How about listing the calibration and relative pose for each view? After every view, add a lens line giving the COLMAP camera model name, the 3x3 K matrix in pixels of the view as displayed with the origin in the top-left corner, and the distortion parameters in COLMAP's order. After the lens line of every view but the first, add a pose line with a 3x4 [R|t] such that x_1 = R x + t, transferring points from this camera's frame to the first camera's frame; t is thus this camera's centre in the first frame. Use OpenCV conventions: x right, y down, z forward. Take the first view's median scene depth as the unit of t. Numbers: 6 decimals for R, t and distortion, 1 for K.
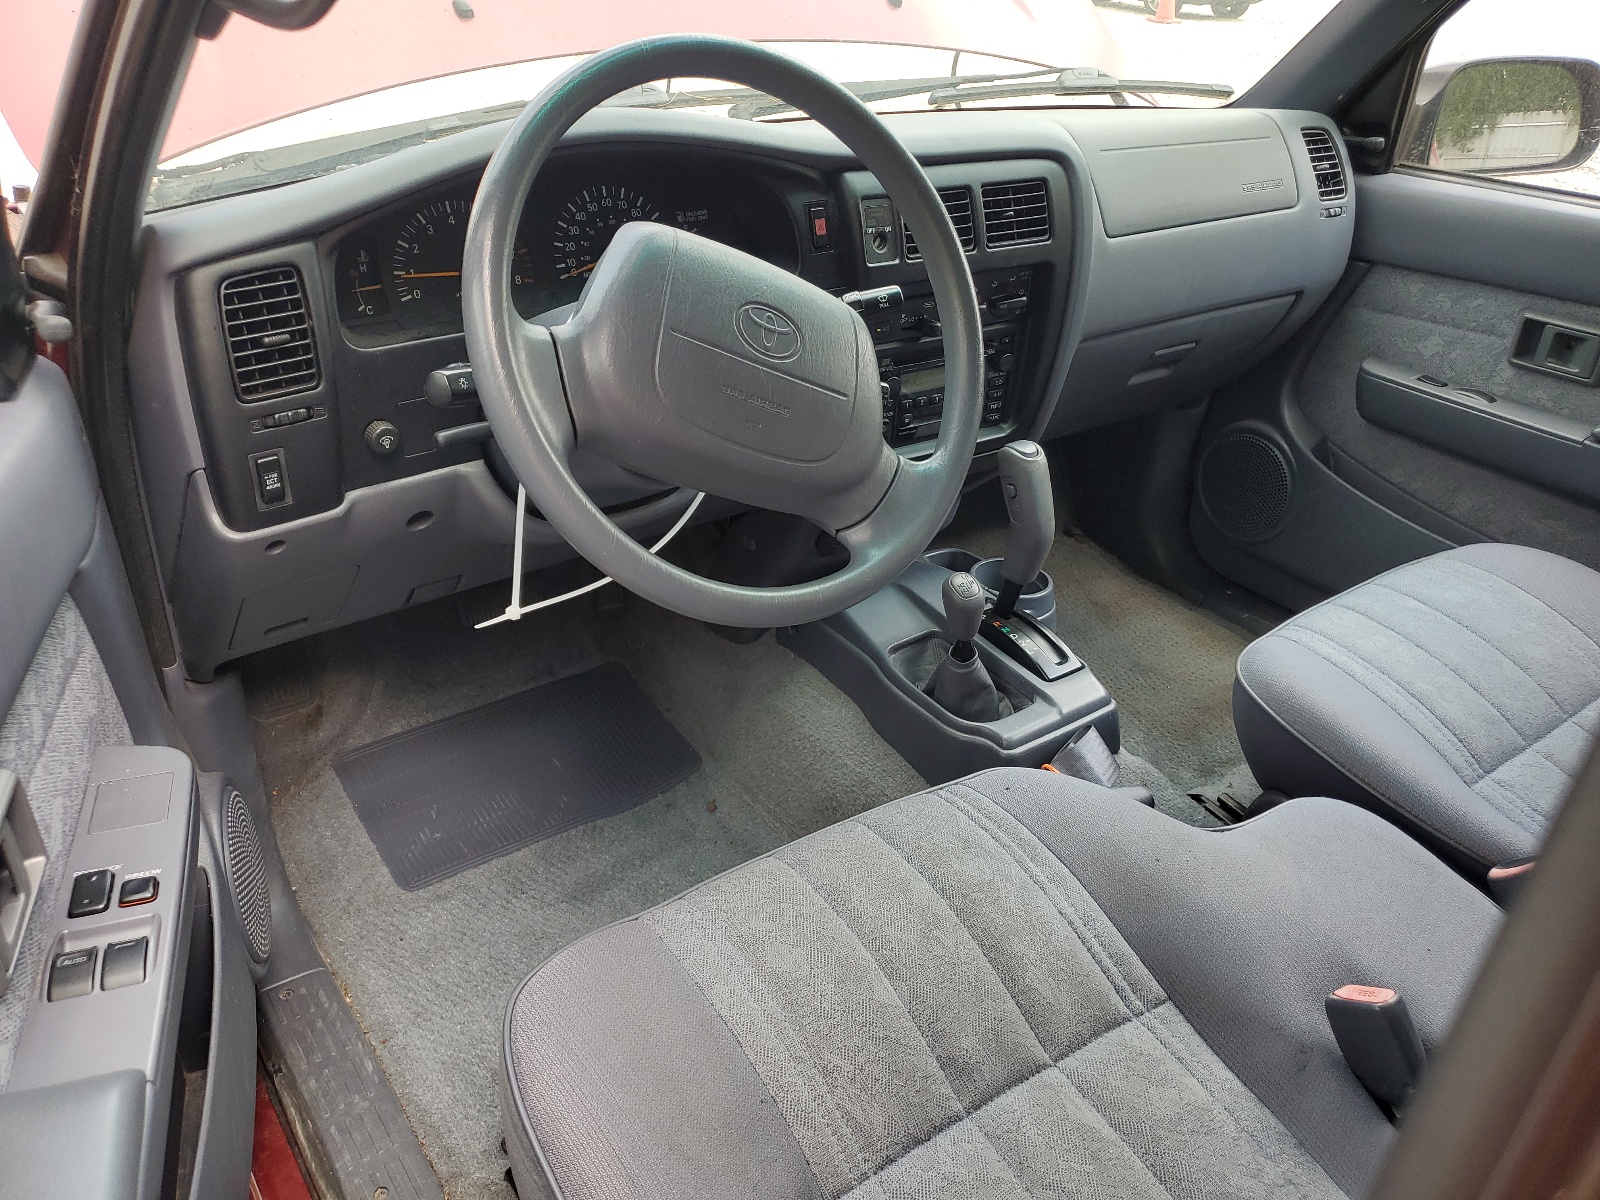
lens RADIAL K [[1206.7, 0, 800.0], [0, 1206.7, 600.0], [0, 0, 1]] dist [0.002488, 0.001207]
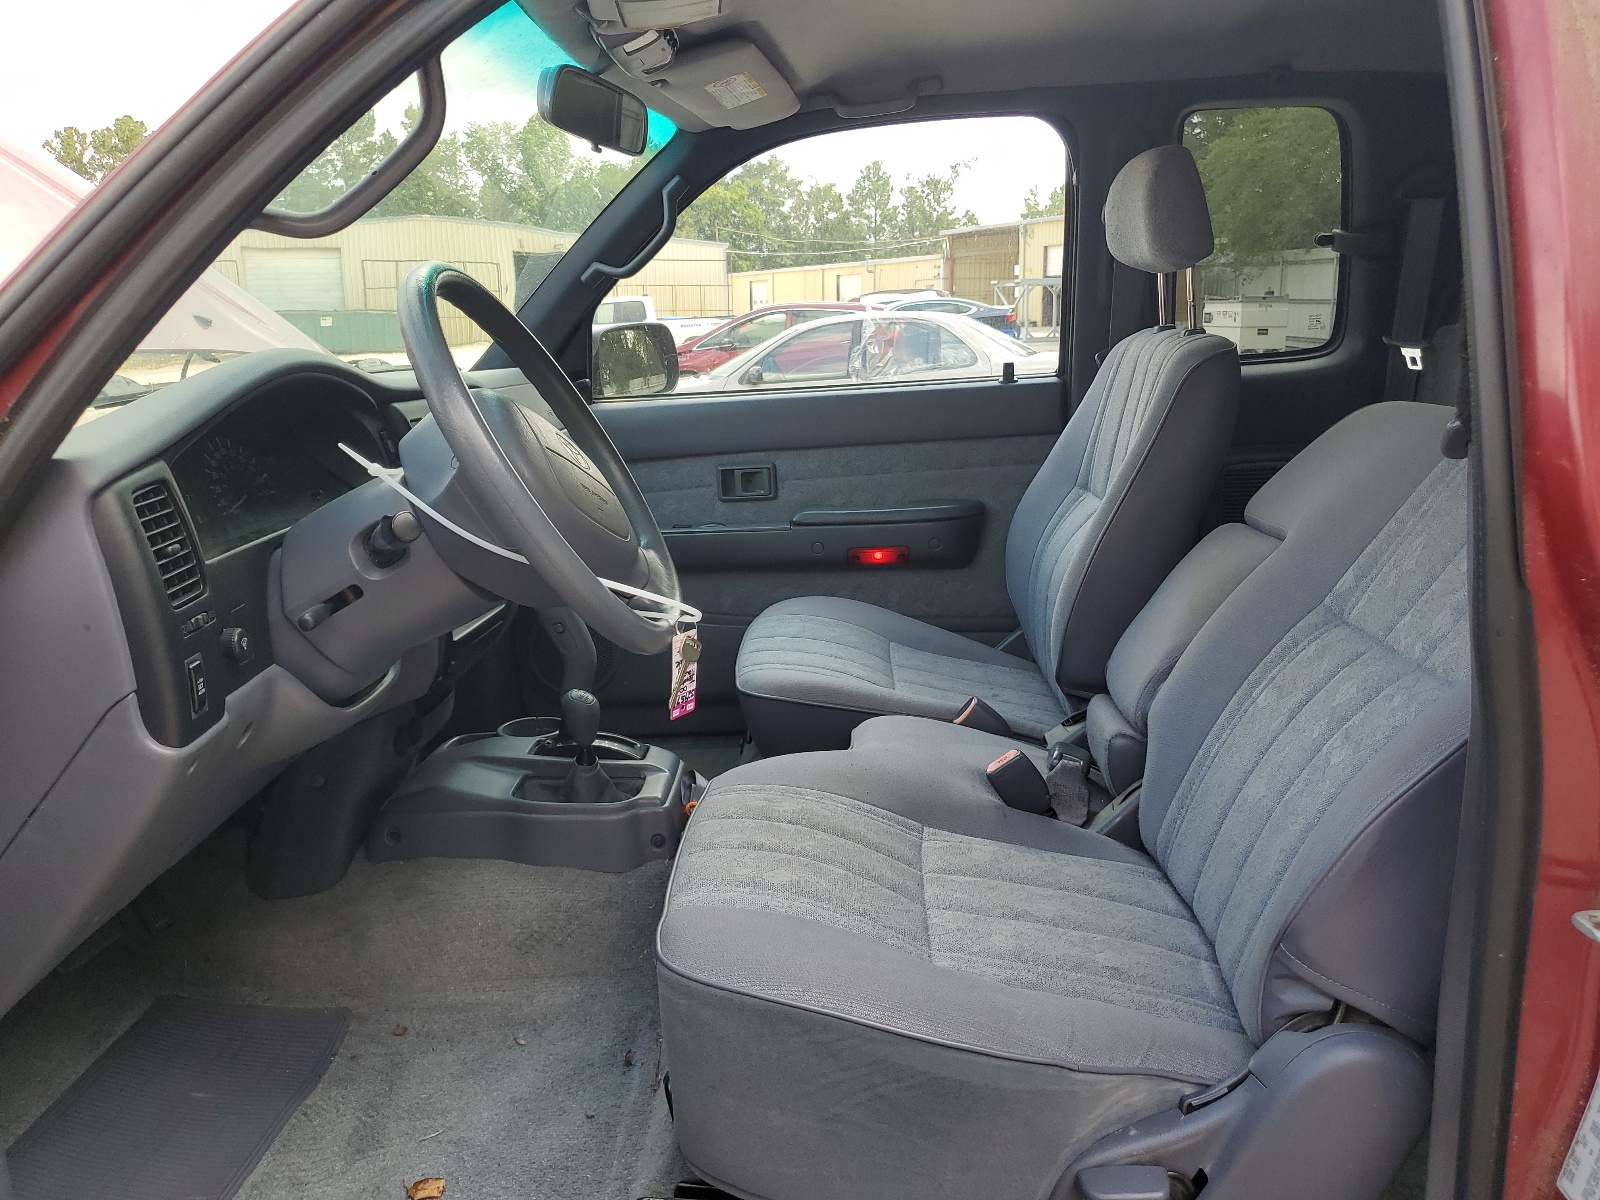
lens RADIAL K [[1206.7, 0, 800.0], [0, 1206.7, 600.0], [0, 0, 1]] dist [0.002488, 0.001207]
pose [[0.623716, -0.240416, 0.743760, -0.854106], [0.444053, 0.892051, -0.084032, 0.142382], [-0.643269, 0.382681, 0.663144, -0.006079]]
